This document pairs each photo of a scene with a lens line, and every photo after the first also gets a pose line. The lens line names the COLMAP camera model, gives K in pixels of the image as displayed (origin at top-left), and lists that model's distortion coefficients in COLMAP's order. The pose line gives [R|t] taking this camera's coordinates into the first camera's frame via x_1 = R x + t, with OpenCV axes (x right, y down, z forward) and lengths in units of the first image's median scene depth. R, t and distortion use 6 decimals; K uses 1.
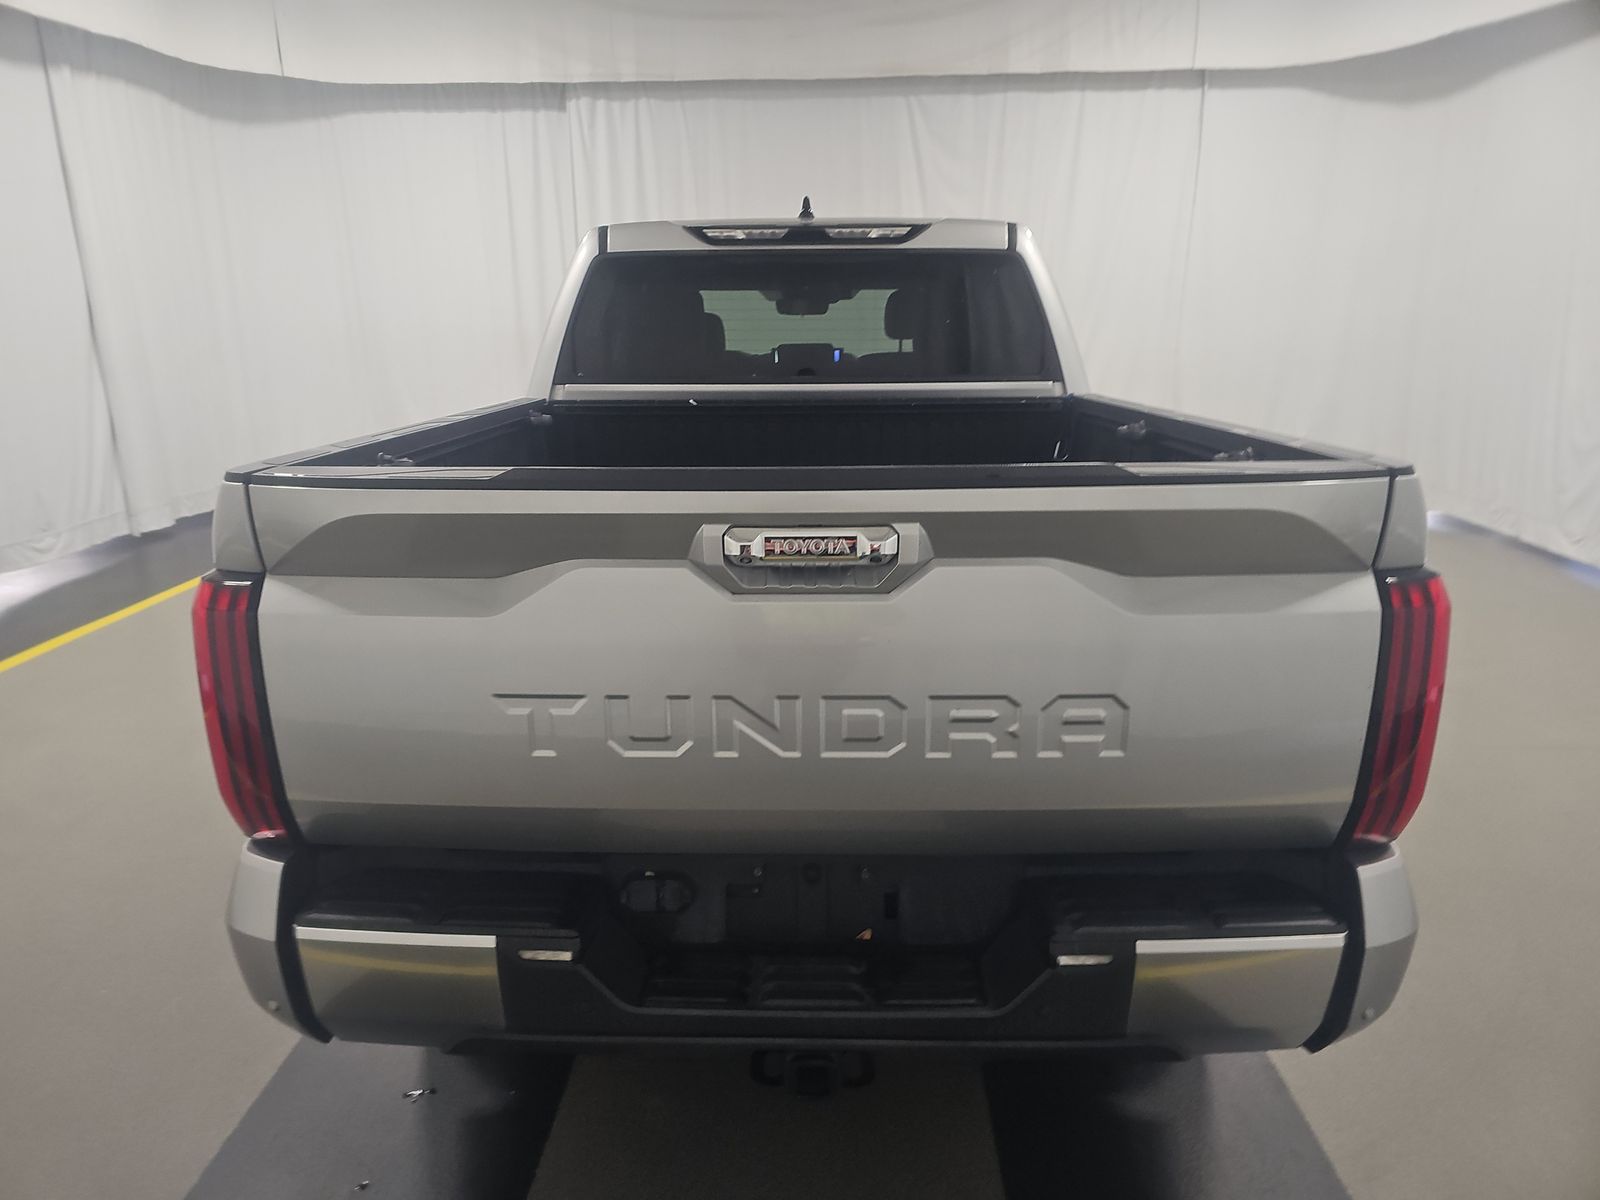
lens RADIAL K [[1087.6, 0, 776.1], [0, 1087.6, 607.1], [0, 0, 1]] dist [0.032794, -0.032865]
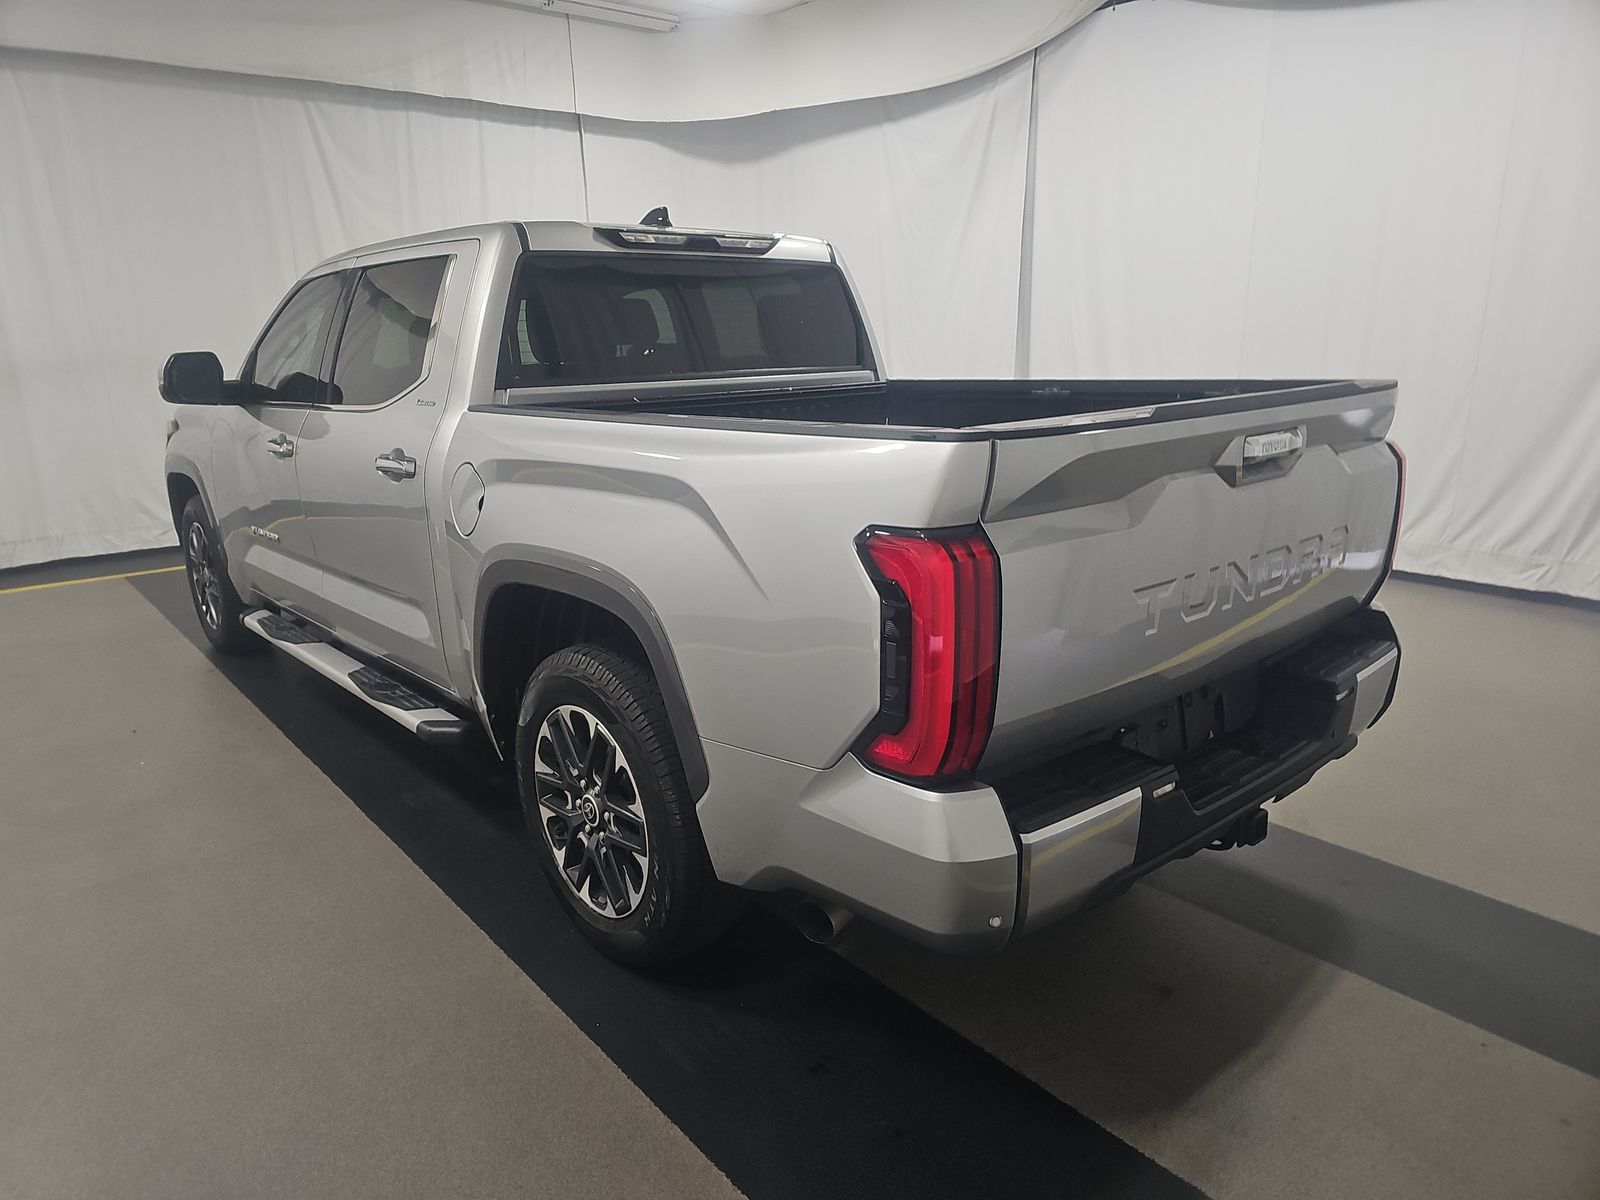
lens RADIAL K [[1087.6, 0, 805.5], [0, 1087.6, 589.5], [0, 0, 1]] dist [0.032794, -0.032865]
pose [[0.726273, -0.164814, 0.667356, -0.662485], [0.190537, 0.981058, 0.034929, -0.018255], [-0.660472, 0.101788, 0.743920, 0.150016]]
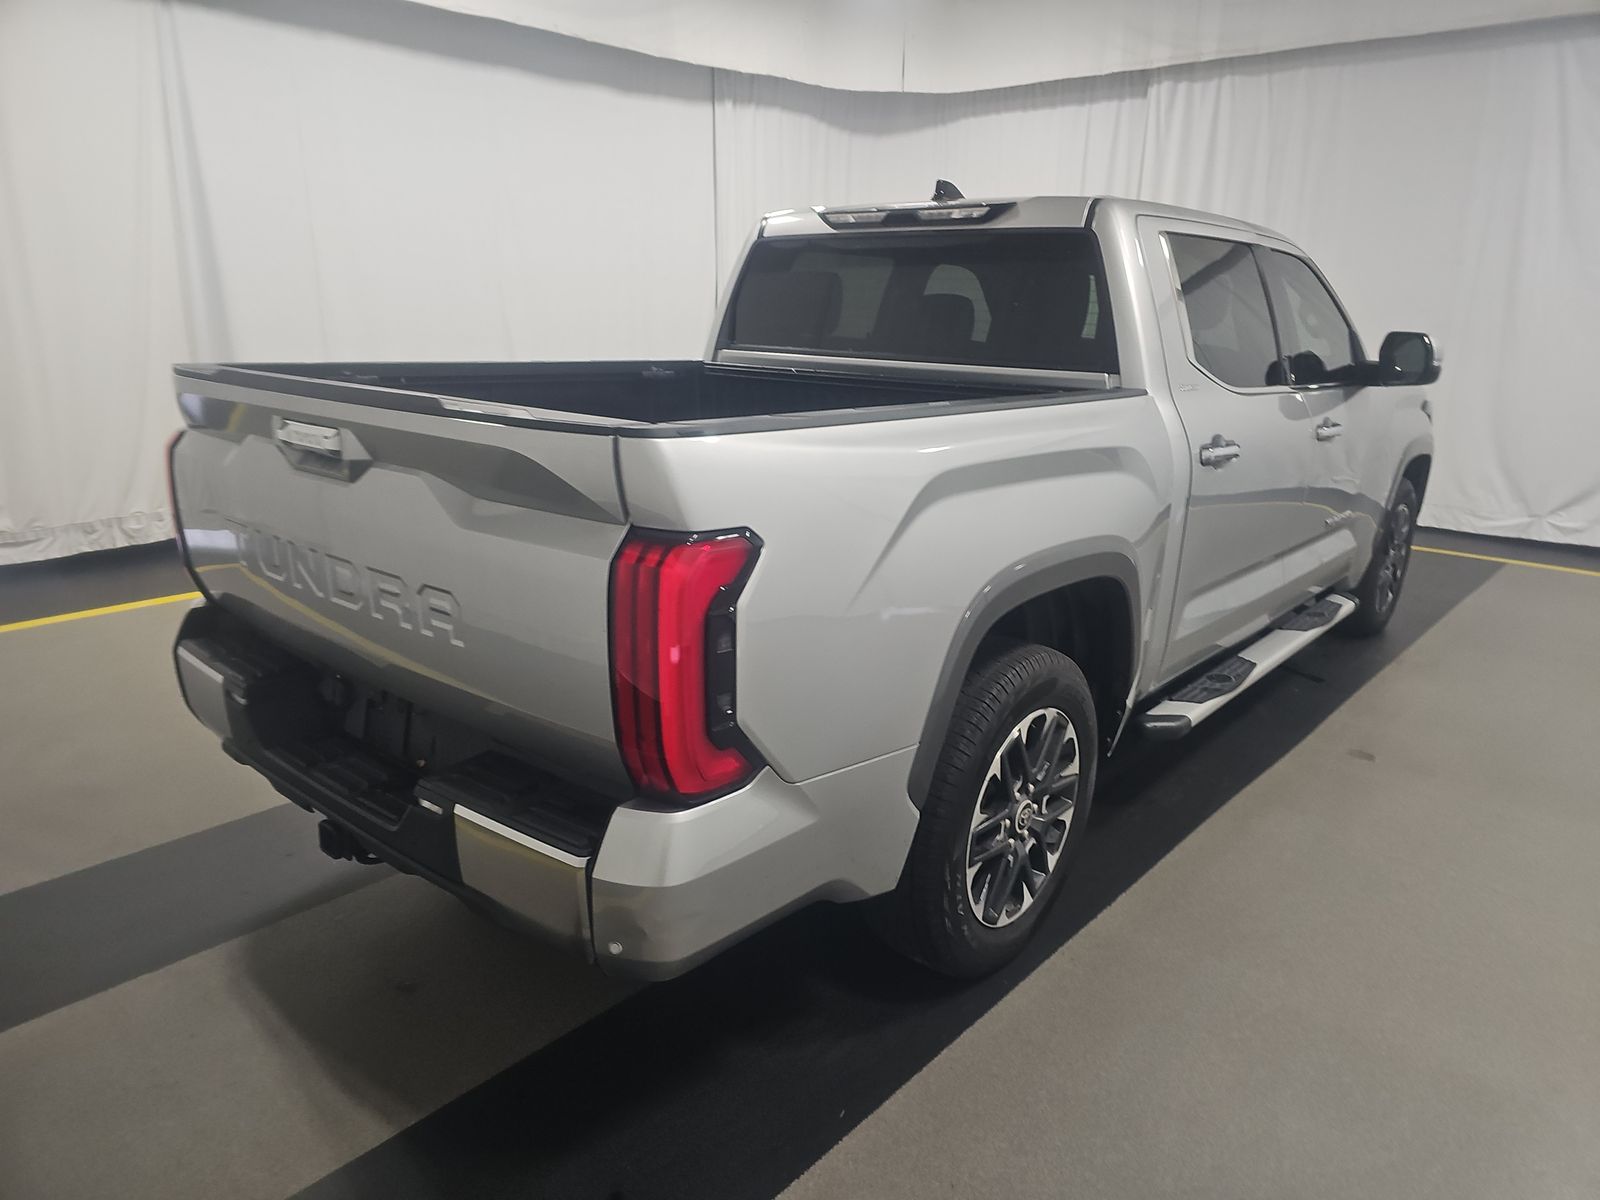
lens RADIAL K [[1087.6, 0, 782.4], [0, 1087.6, 607.1], [0, 0, 1]] dist [0.032794, -0.032865]
pose [[0.767533, 0.194129, -0.610907, 0.630463], [-0.191593, 0.978949, 0.070368, -0.027983], [0.611707, 0.063036, 0.788569, 0.129022]]
